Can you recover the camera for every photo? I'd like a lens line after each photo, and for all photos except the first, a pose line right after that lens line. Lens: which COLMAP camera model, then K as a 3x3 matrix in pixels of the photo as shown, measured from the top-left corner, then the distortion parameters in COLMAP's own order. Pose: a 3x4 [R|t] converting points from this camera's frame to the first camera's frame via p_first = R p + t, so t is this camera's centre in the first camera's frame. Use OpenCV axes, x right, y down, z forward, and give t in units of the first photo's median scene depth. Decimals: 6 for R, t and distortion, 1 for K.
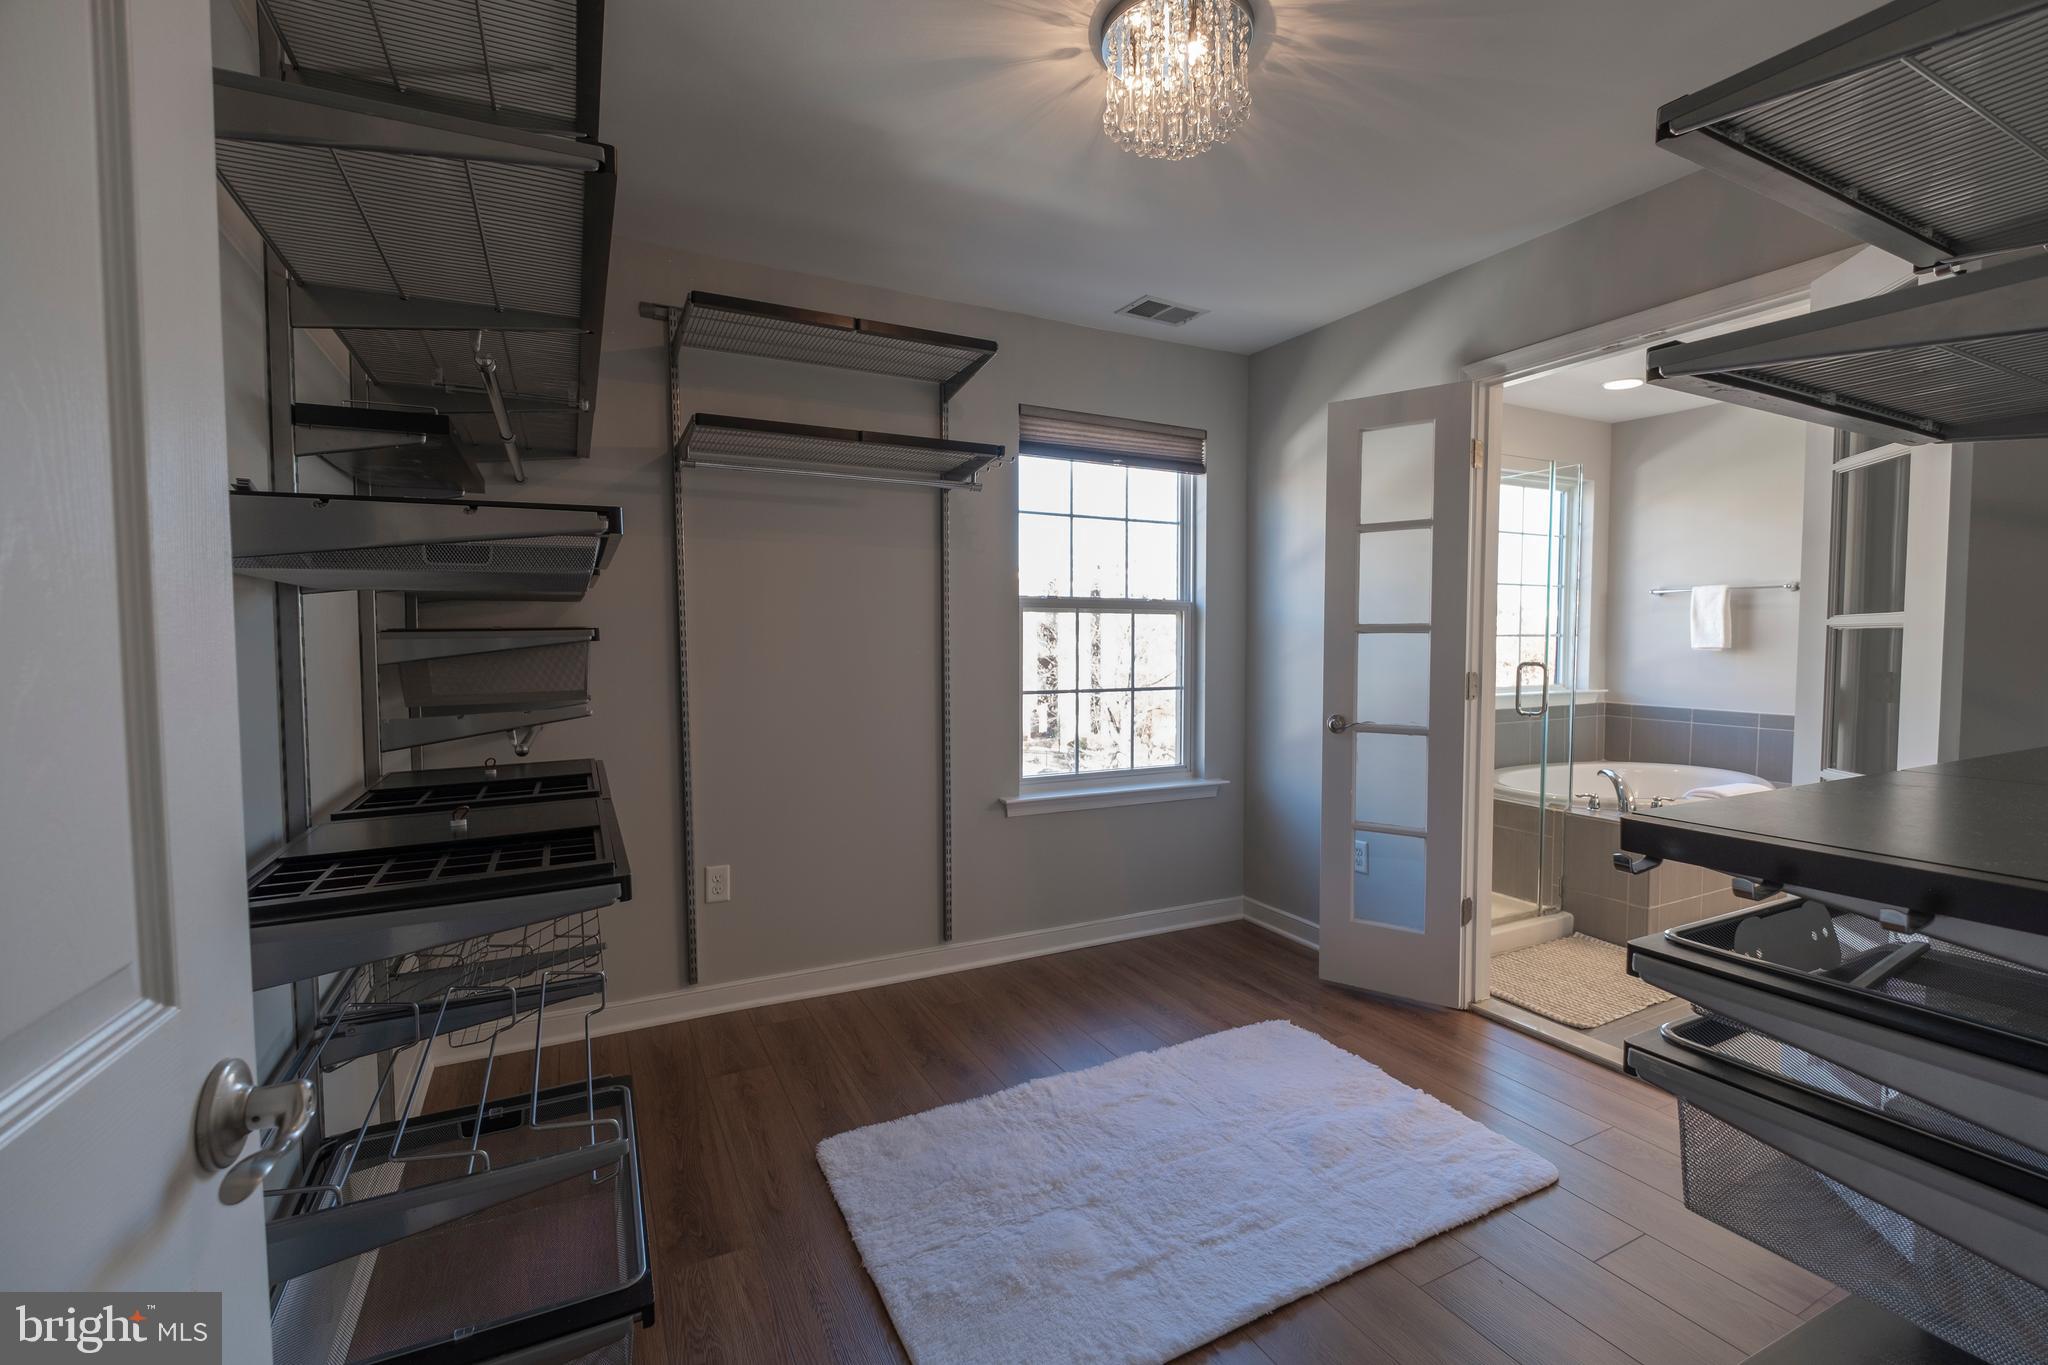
lens RADIAL K [[913.3, 0, 1029.9], [0, 913.3, 686.4], [0, 0, 1]] dist [0.004496, -0.004869]
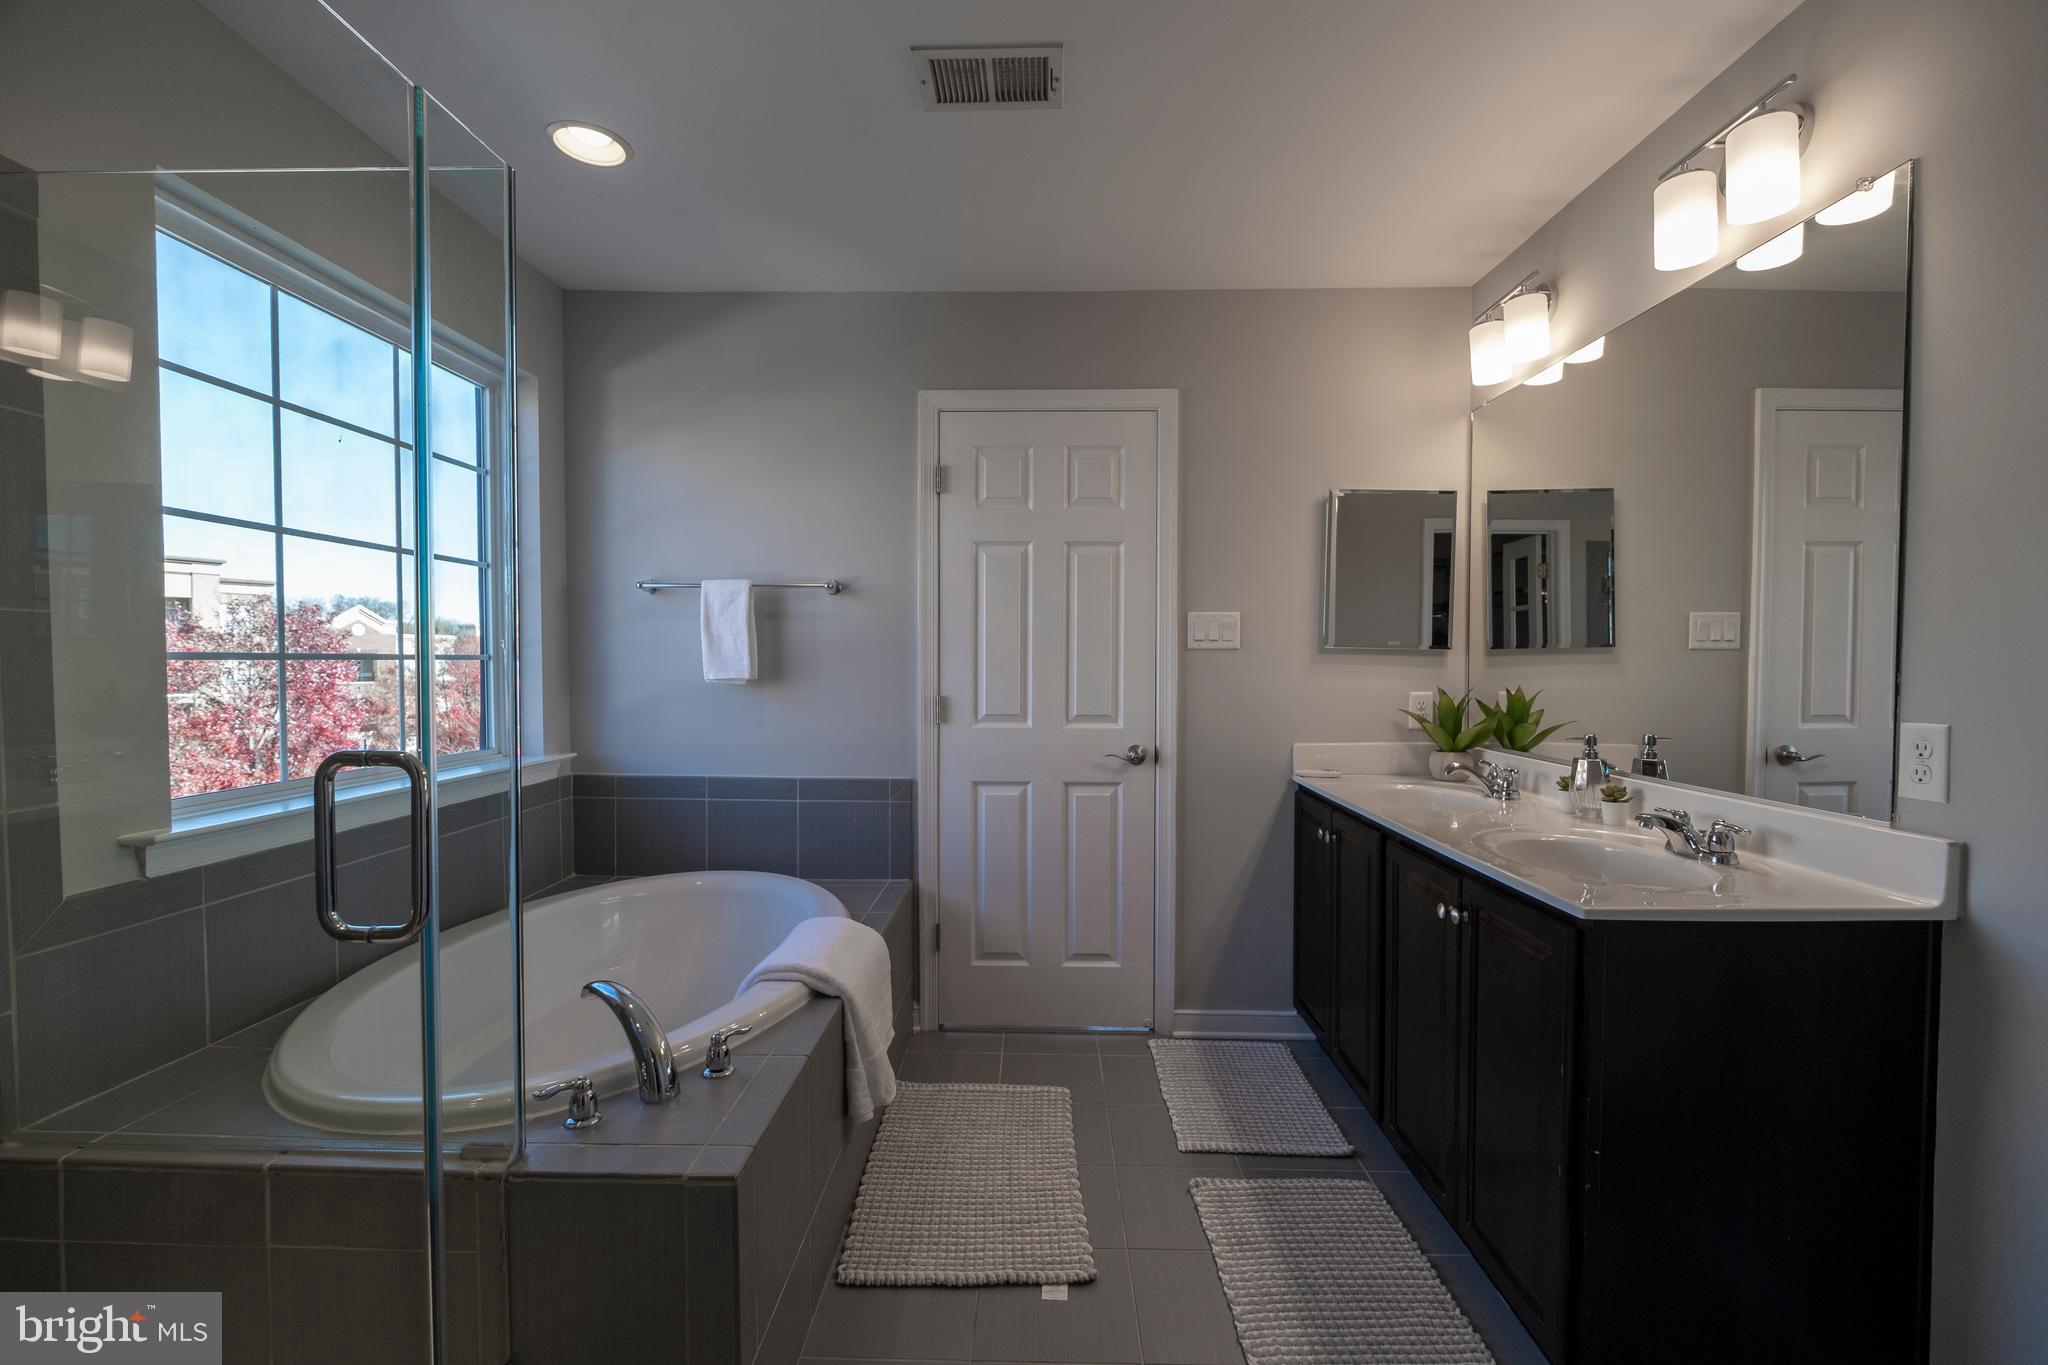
lens RADIAL K [[880.0, 0, 1027.3], [0, 880.0, 685.7], [0, 0, 1]] dist [0.007462, -0.007753]
pose [[0.491630, -0.016323, 0.870651, 0.318216], [0.044230, 0.999002, -0.006246, -0.024885], [-0.869680, 0.041579, 0.491861, 0.525352]]
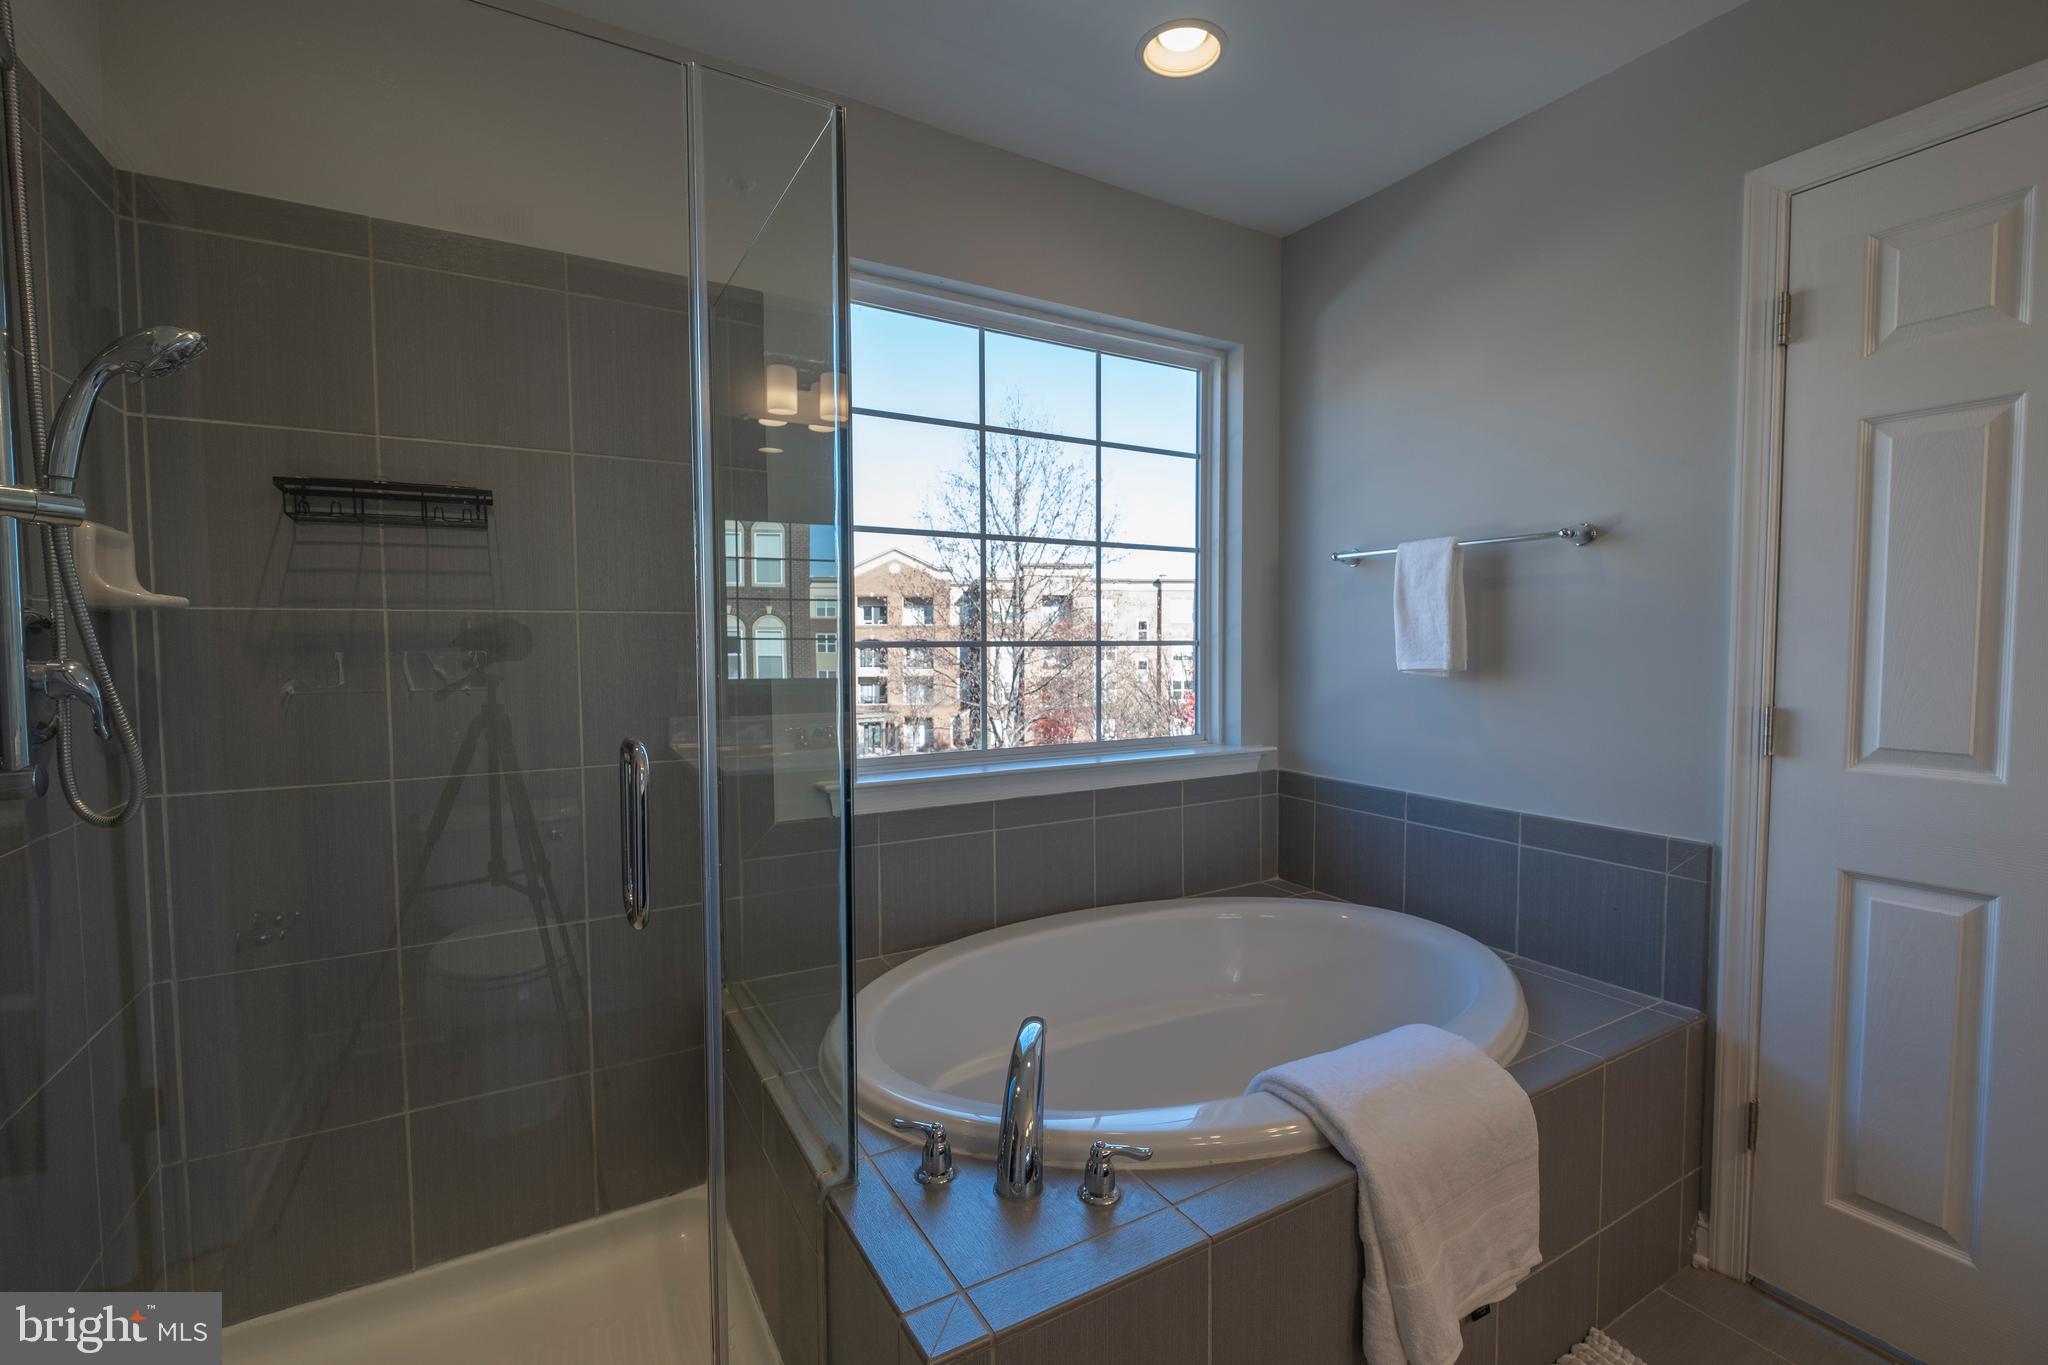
lens RADIAL K [[894.9, 0, 1014.5], [0, 894.9, 686.7], [0, 0, 1]] dist [0.011304, -0.008272]
pose [[0.999507, -0.002955, 0.031249, 0.511331], [0.003112, 0.999983, -0.004989, -0.031725], [-0.031233, 0.005084, 0.999499, 0.536984]]
